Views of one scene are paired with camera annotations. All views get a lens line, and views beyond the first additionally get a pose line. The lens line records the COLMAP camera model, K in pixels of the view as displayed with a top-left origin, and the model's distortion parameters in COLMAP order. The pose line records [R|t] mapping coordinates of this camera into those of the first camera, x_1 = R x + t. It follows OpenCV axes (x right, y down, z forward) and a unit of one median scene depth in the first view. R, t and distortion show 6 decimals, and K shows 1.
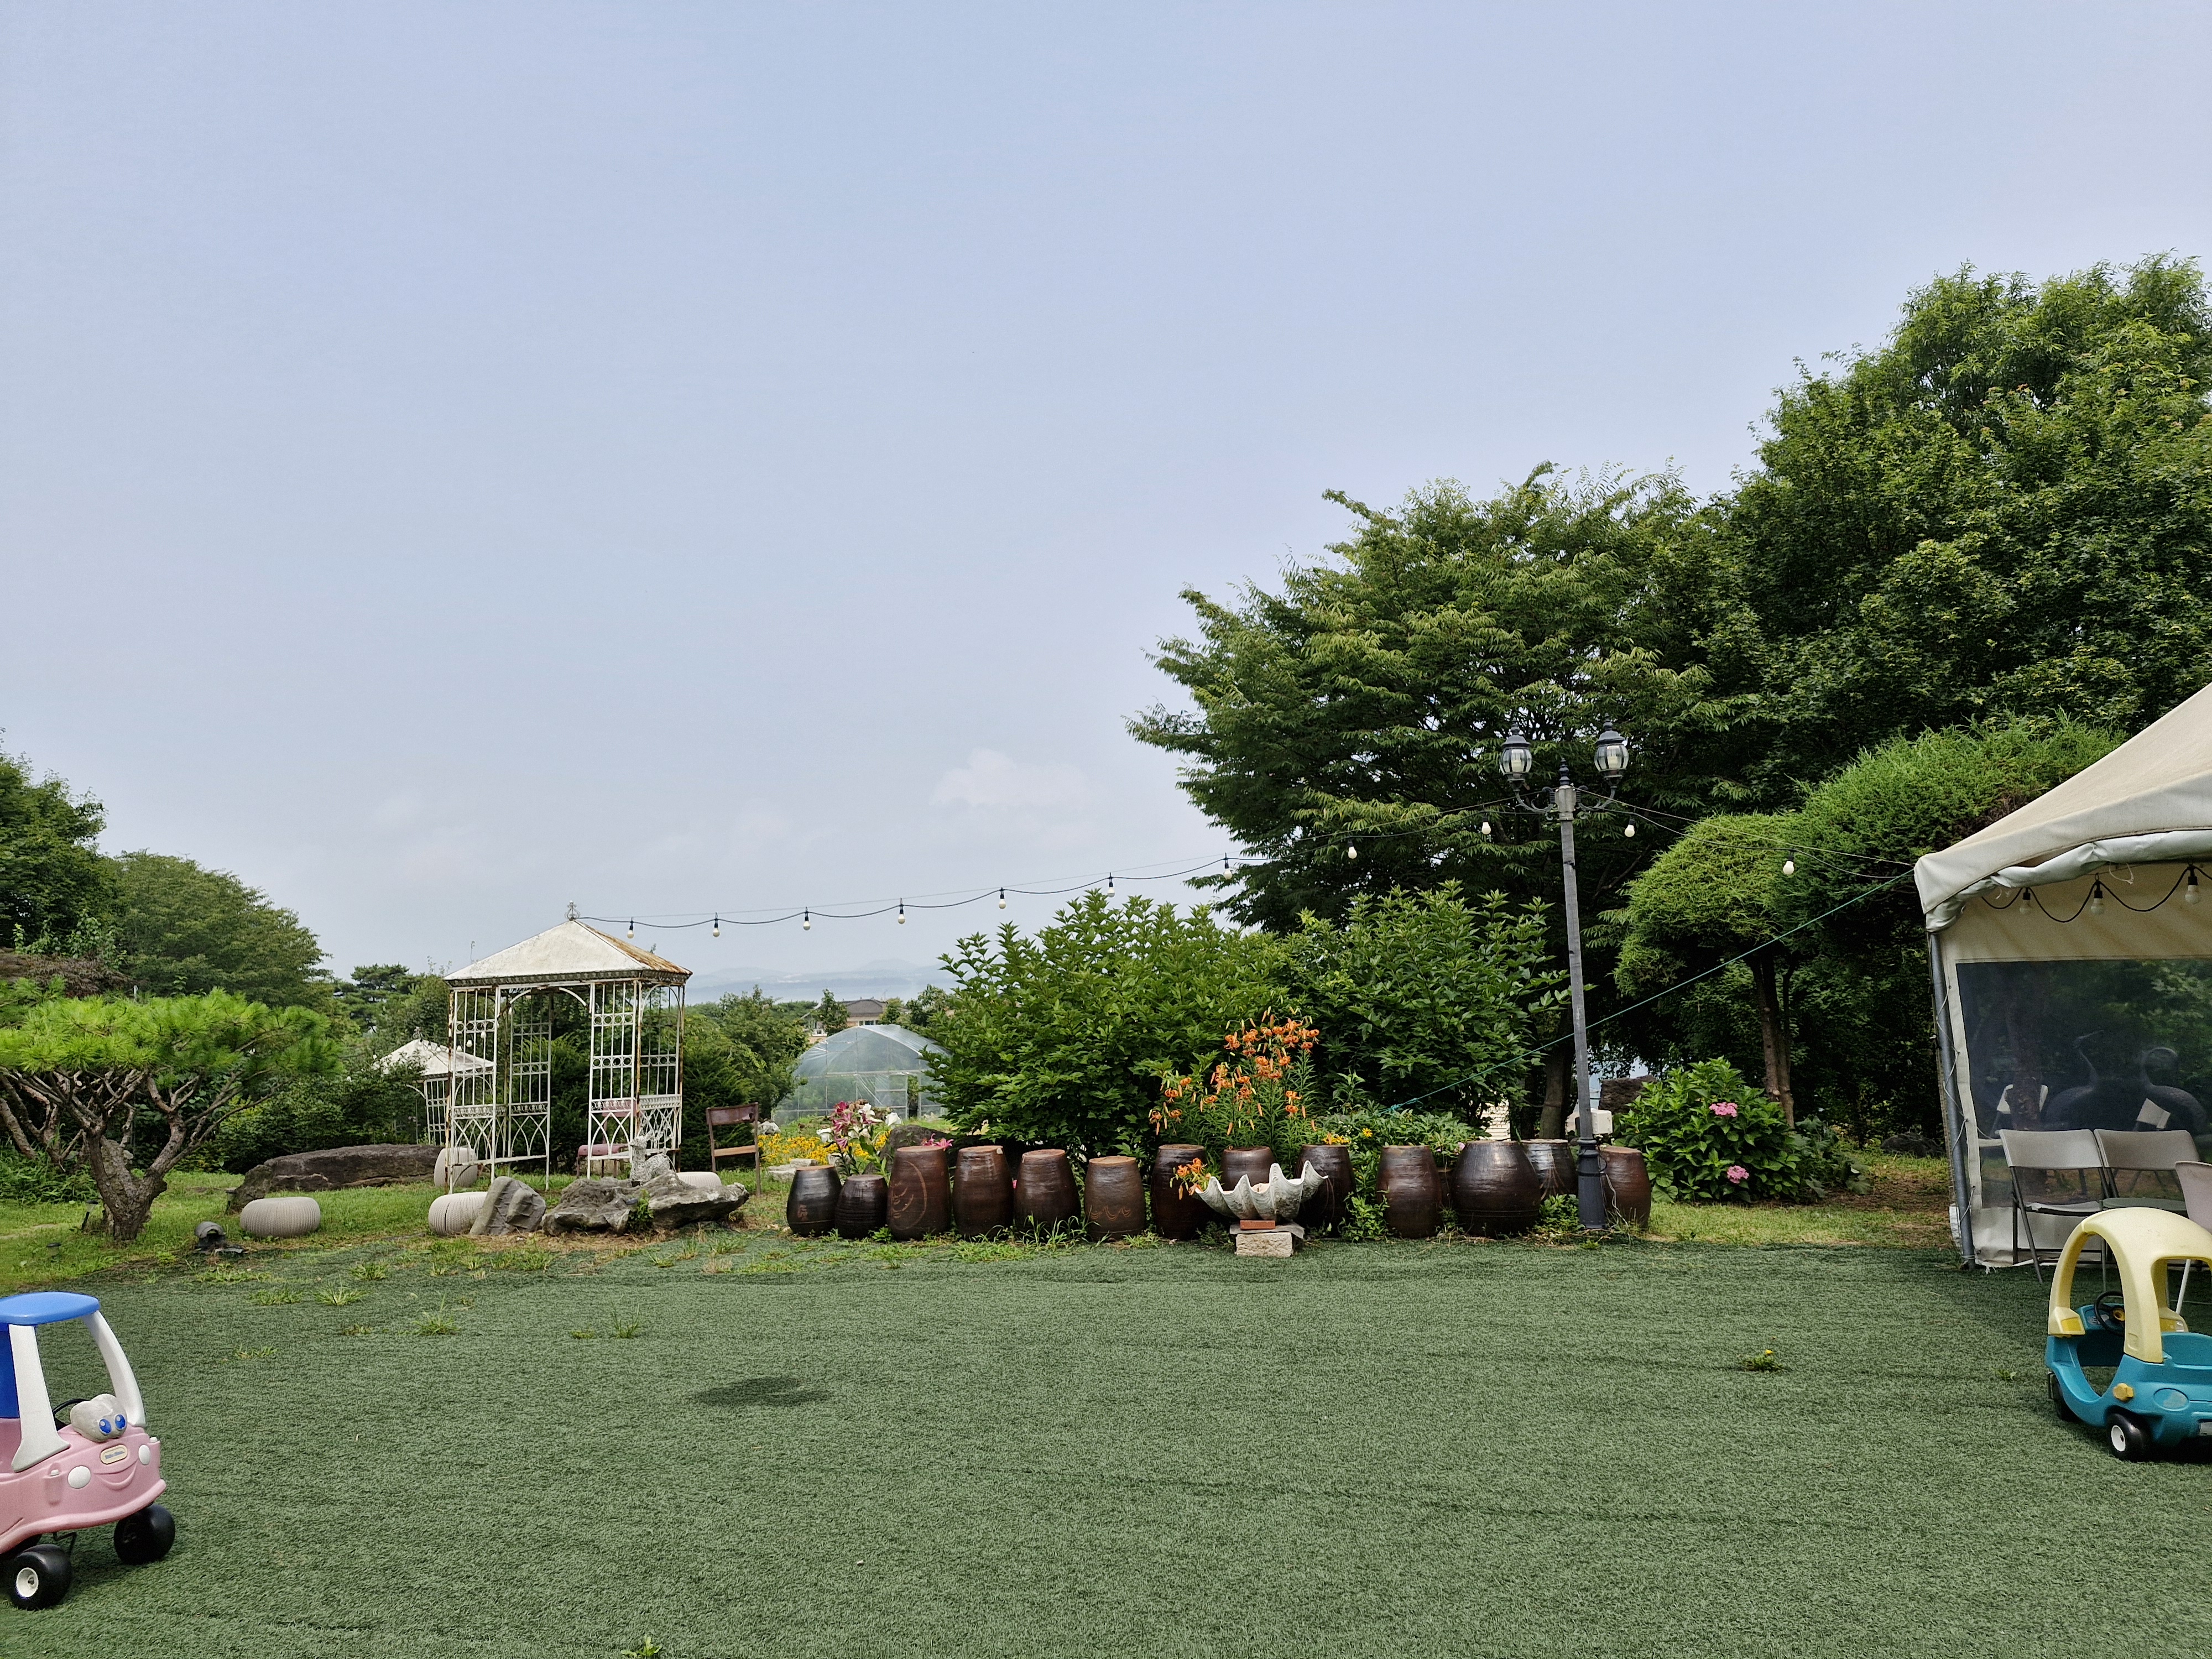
lens RADIAL K [[1623.2, 0, 1106.0], [0, 1623.2, 829.5], [0, 0, 1]] dist [0.081799, -0.081987]
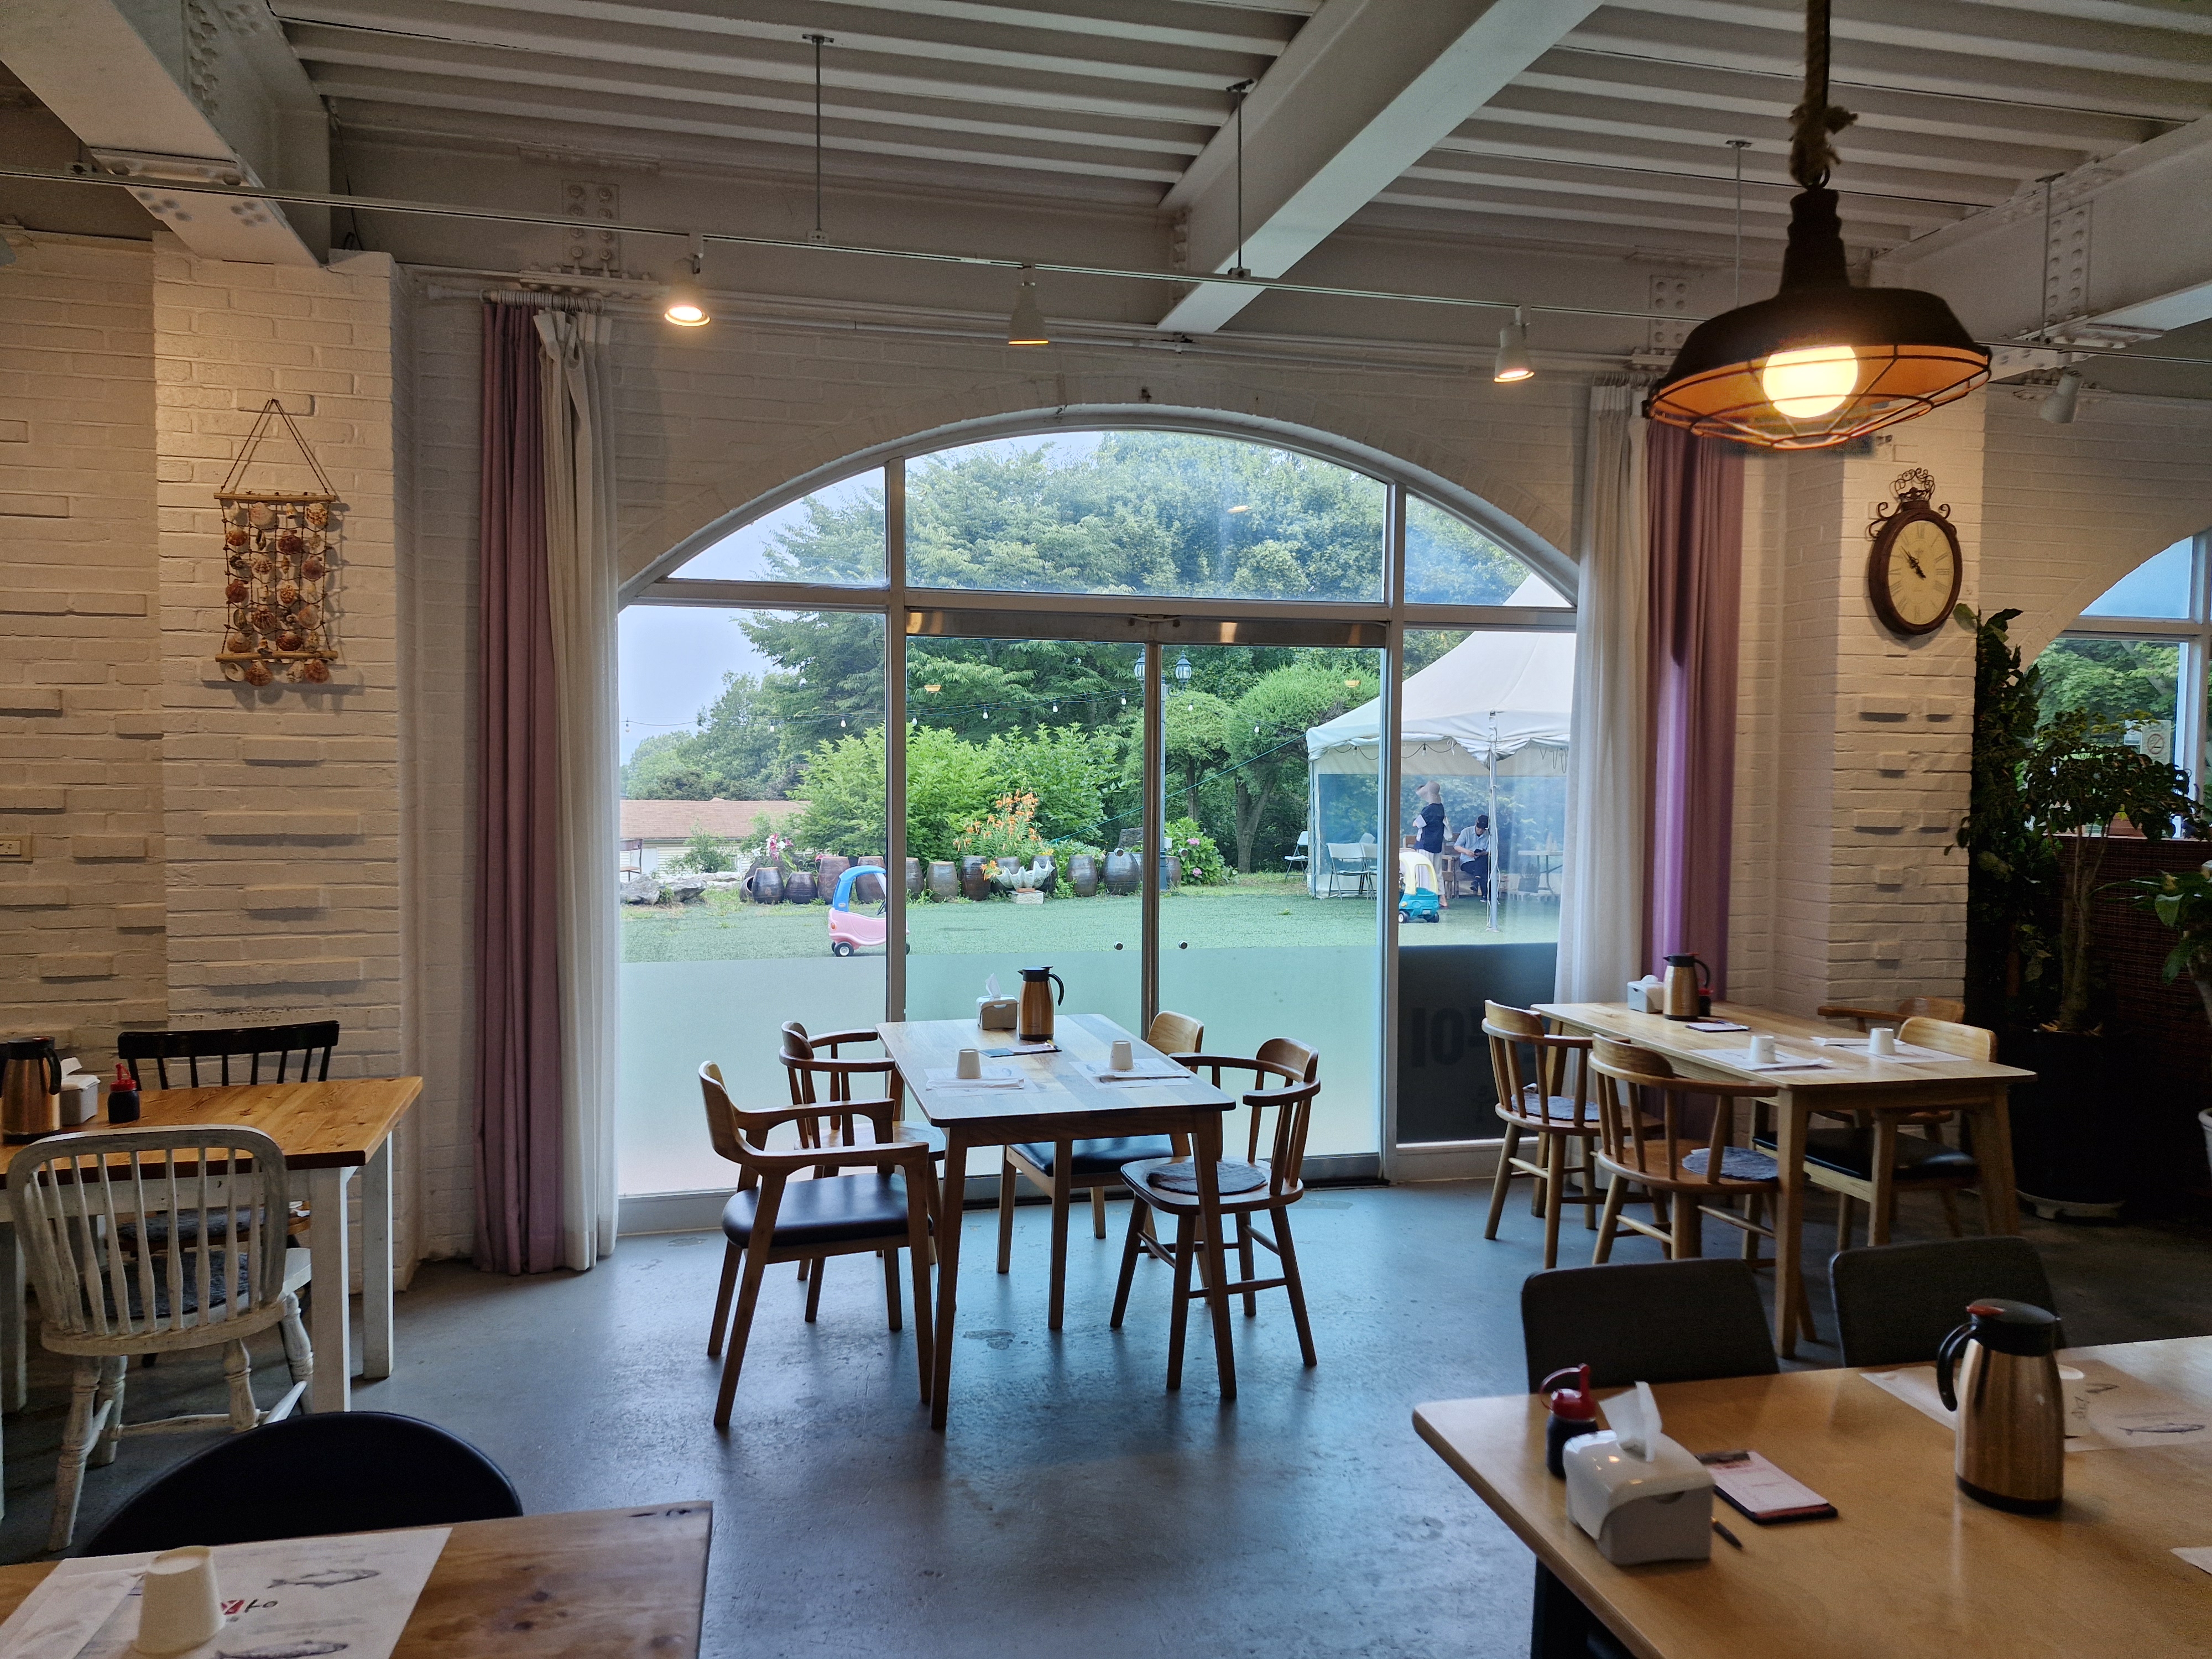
lens RADIAL K [[1623.2, 0, 1106.0], [0, 1623.2, 829.5], [0, 0, 1]] dist [0.081799, -0.081987]
pose [[0.887438, 0.012116, 0.460769, -0.699179], [-0.071791, 0.991088, 0.112209, -0.067658], [-0.455303, -0.132658, 0.880398, -0.780278]]
